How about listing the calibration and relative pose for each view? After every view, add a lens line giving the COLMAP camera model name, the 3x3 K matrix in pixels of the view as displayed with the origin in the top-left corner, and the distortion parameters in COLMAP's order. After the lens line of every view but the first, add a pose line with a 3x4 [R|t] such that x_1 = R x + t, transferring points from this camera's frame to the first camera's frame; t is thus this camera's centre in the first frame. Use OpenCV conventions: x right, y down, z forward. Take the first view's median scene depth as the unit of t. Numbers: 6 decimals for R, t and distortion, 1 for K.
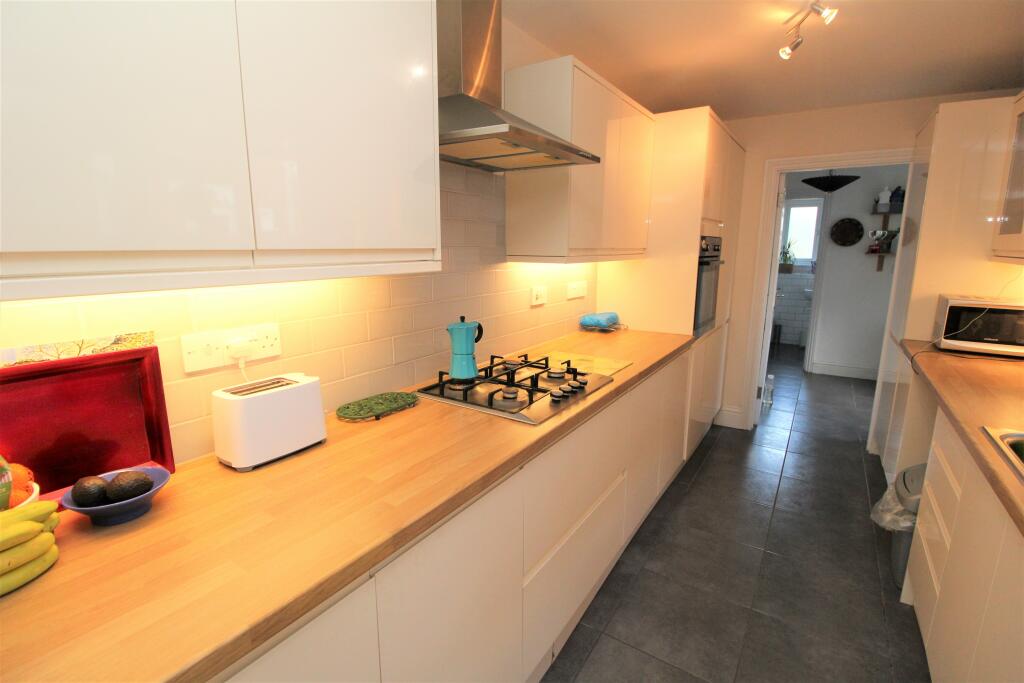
lens RADIAL K [[477.6, 0, 506.4], [0, 477.6, 340.0], [0, 0, 1]] dist [-0.018932, -0.001144]
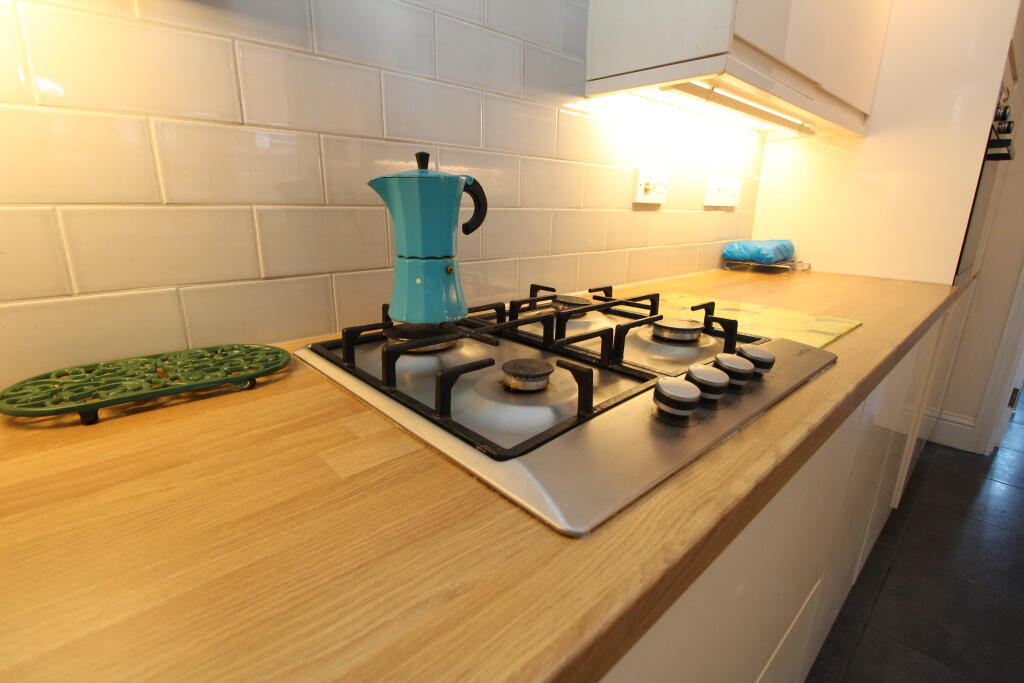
lens RADIAL K [[477.6, 0, 506.4], [0, 477.6, 340.0], [0, 0, 1]] dist [-0.018932, -0.001144]
pose [[0.972442, 0.077525, -0.219878, 0.057132], [-0.059468, 0.994379, 0.087596, 0.053364], [0.225433, -0.072106, 0.971587, 0.611009]]
